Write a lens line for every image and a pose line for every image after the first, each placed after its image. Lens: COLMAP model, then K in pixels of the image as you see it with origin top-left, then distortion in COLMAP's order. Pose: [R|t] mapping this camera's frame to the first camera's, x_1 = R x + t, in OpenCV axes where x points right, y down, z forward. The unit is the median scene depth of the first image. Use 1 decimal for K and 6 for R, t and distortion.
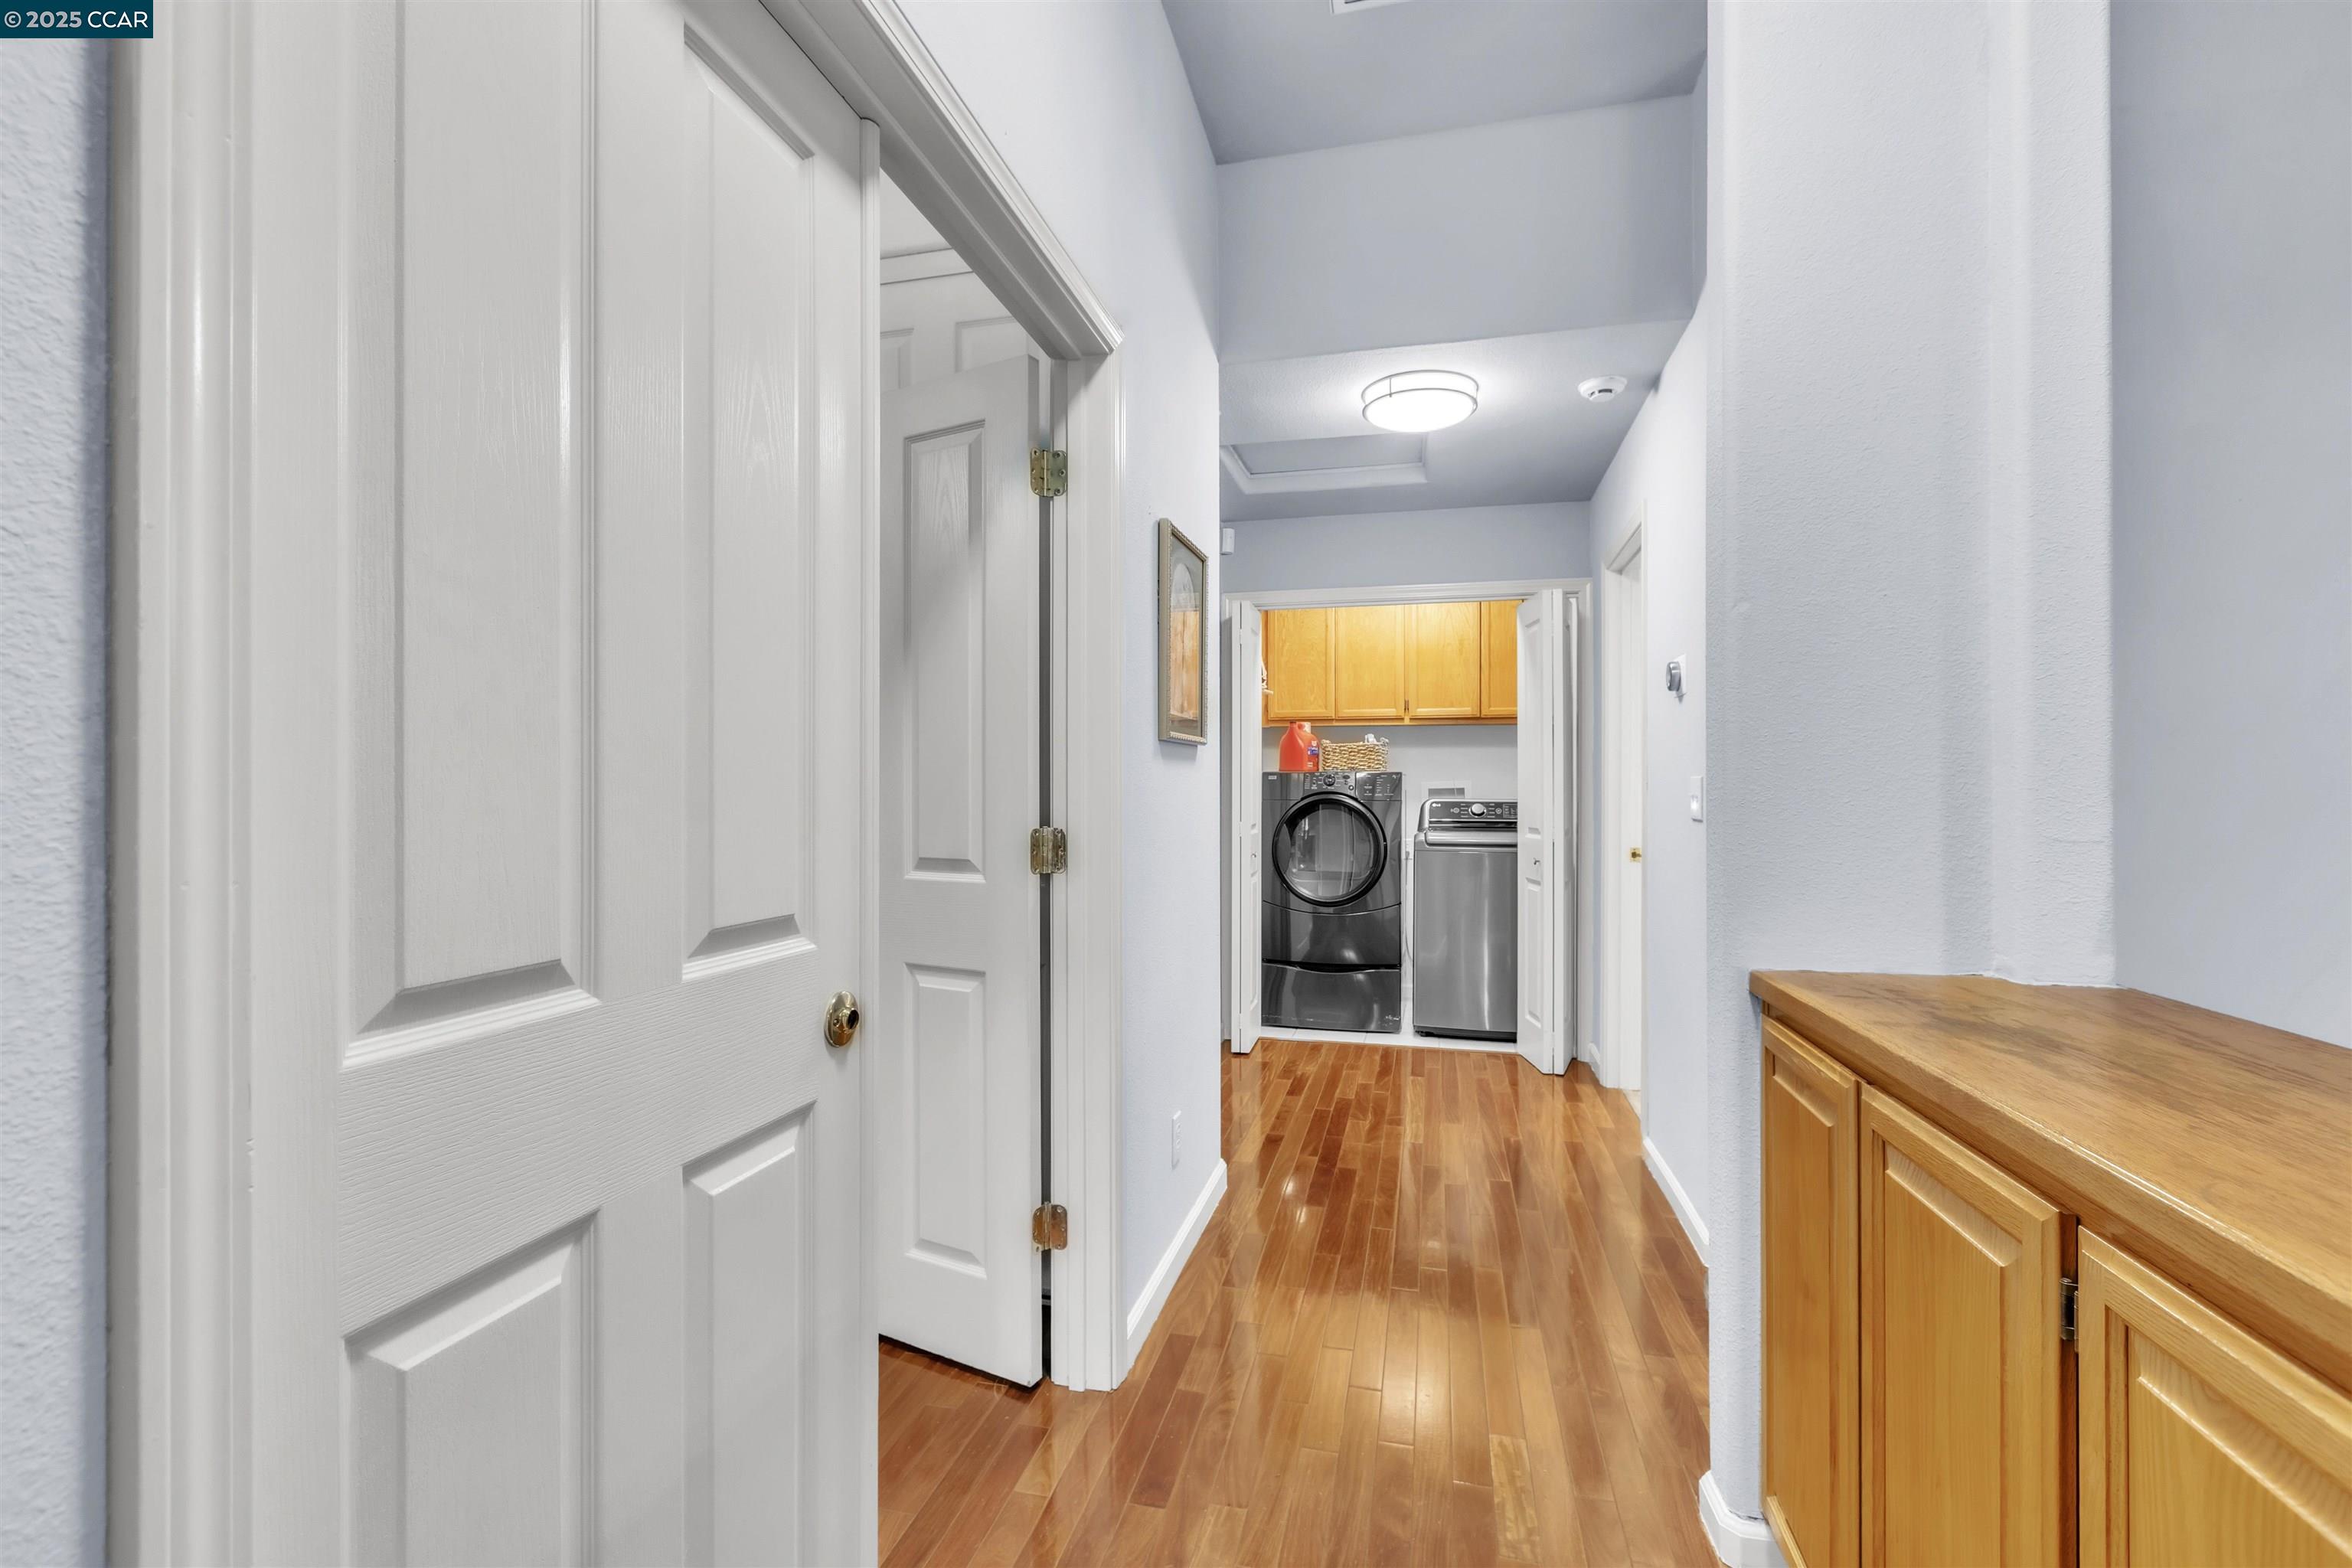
lens RADIAL K [[1049.8, 0, 1165.7], [0, 1049.8, 780.9], [0, 0, 1]] dist [-0.001567, -0.000194]
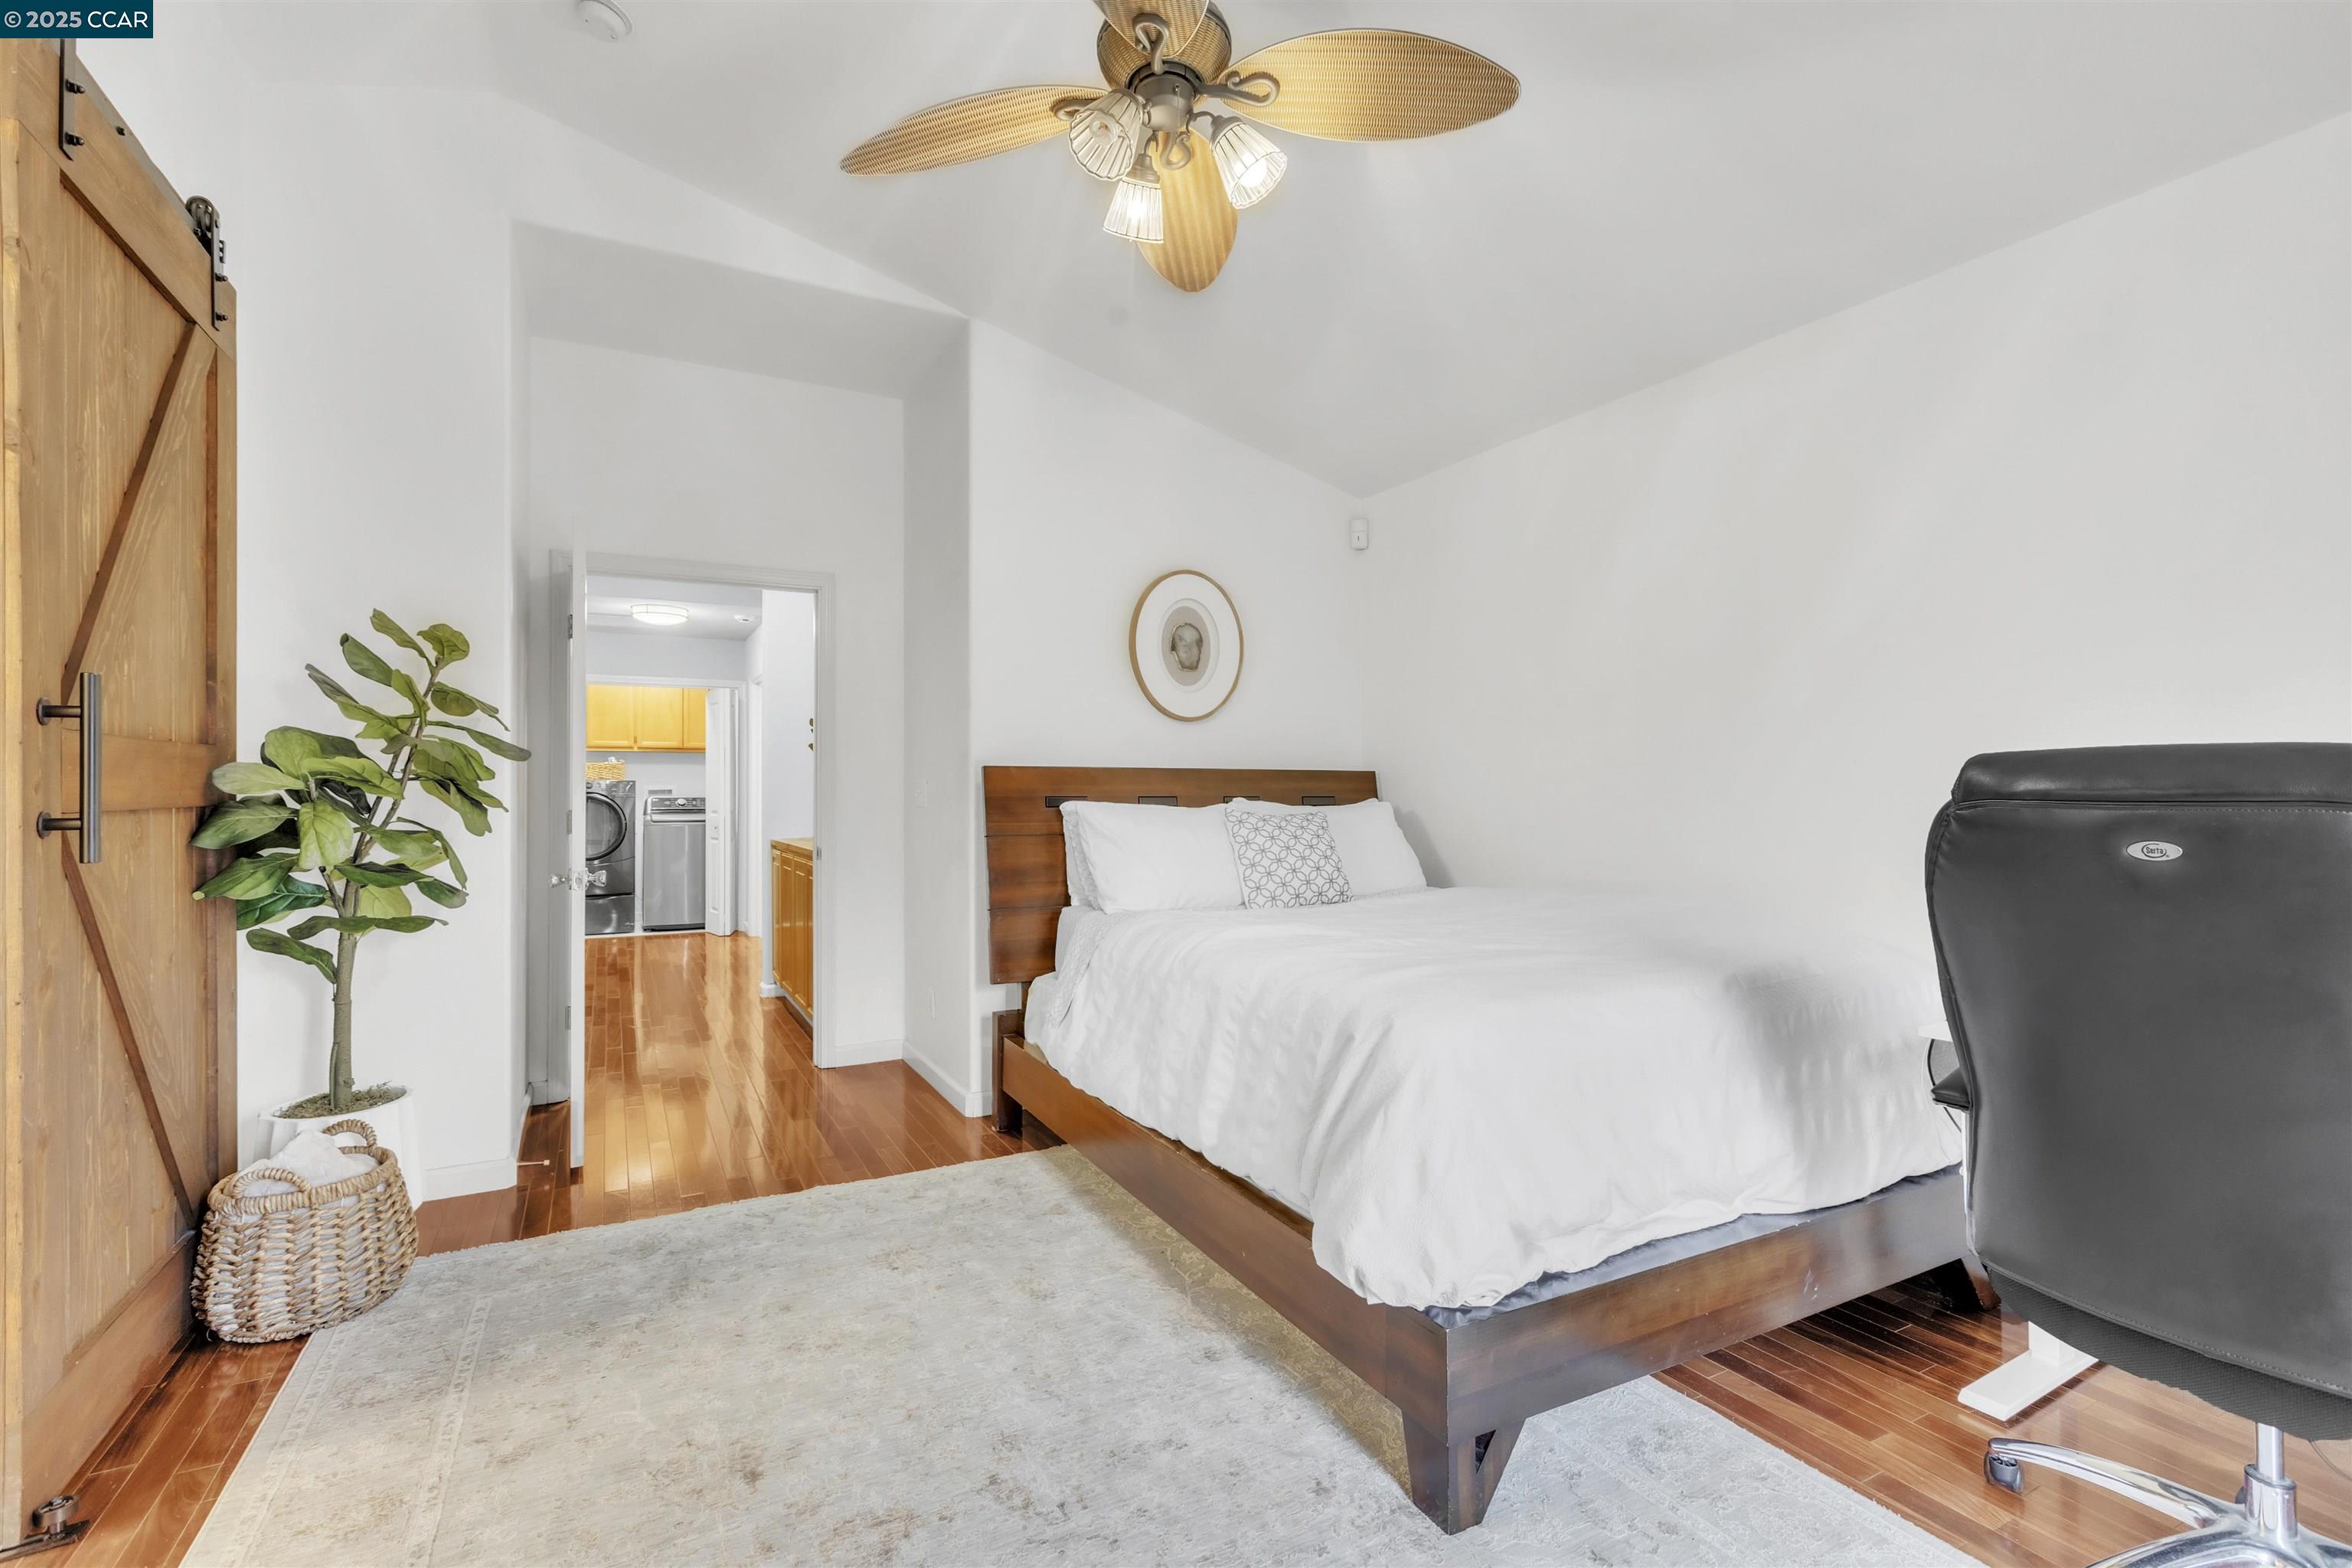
lens RADIAL K [[1049.8, 0, 1170.7], [0, 1049.8, 781.2], [0, 0, 1]] dist [-0.001567, -0.000194]
pose [[0.735629, 0.000628, 0.677384, -0.289899], [-0.001035, 0.999999, 0.000197, -0.008127], [-0.677384, -0.000846, 0.735629, -0.843350]]
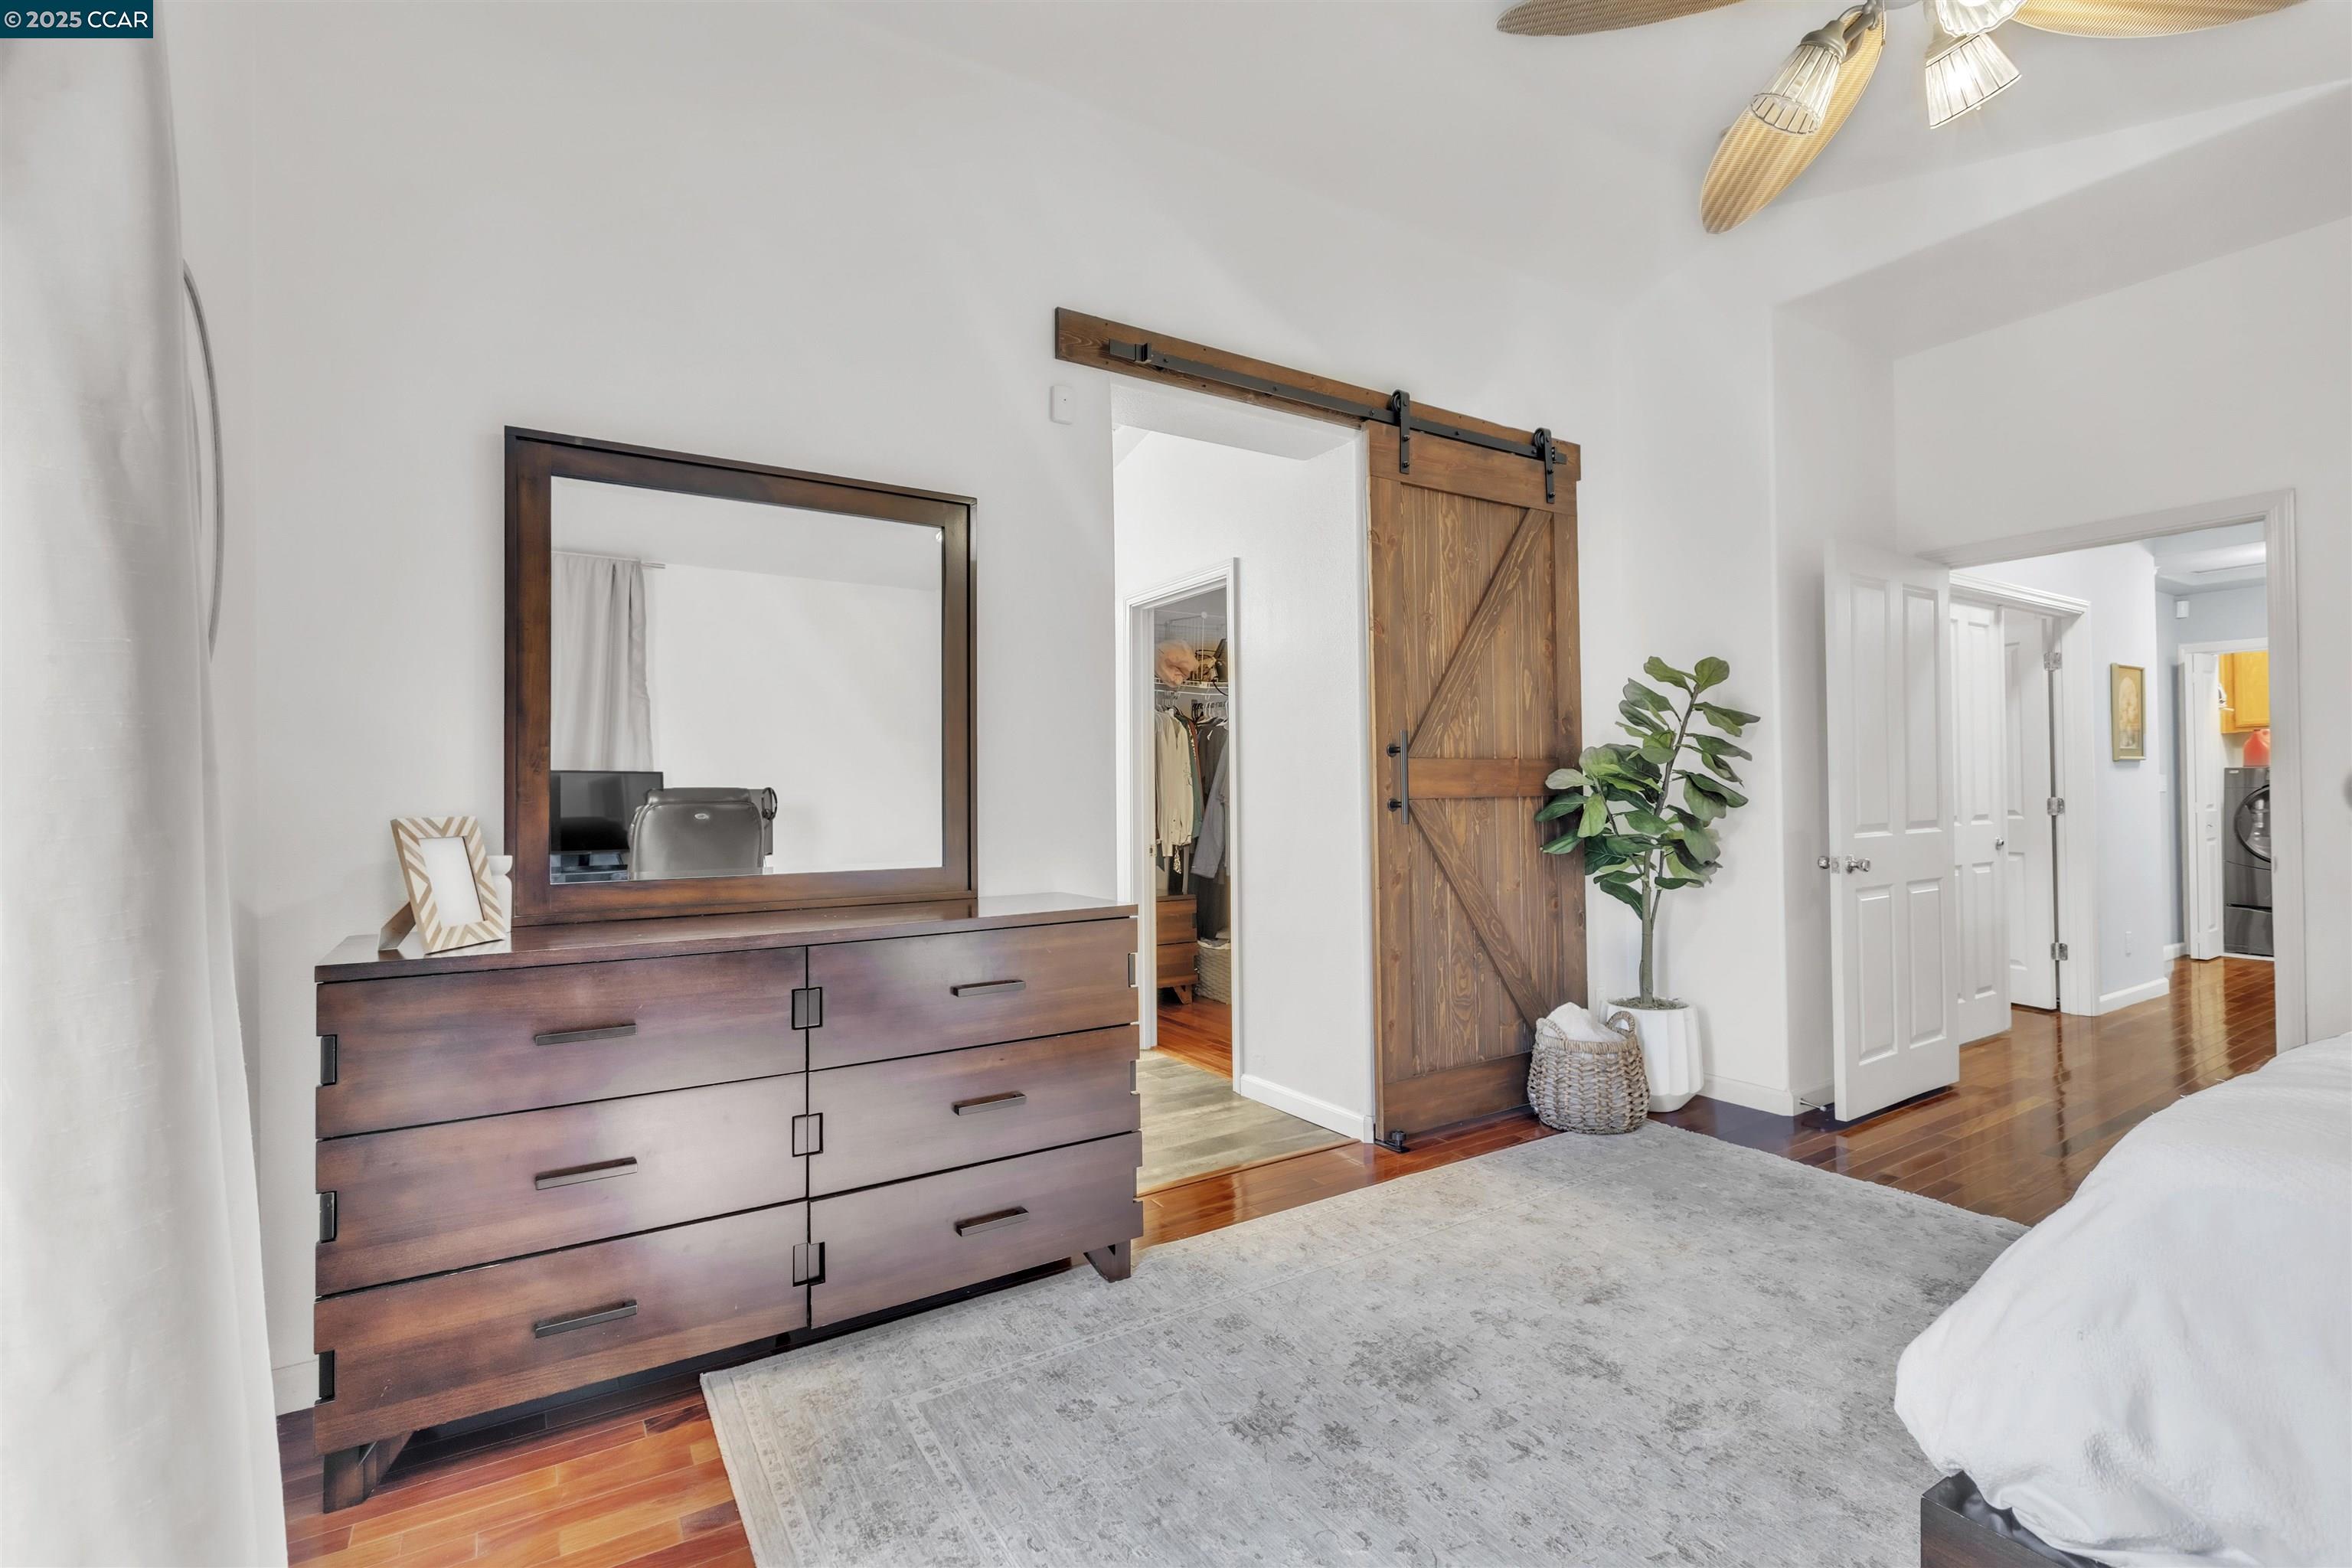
lens RADIAL K [[1049.8, 0, 1168.1], [0, 1049.8, 781.4], [0, 0, 1]] dist [-0.001567, -0.000194]
pose [[0.727125, -0.017627, -0.686278, 0.029614], [0.018211, 0.999814, -0.006385, -0.007379], [0.686263, -0.007855, 0.727311, -0.958159]]
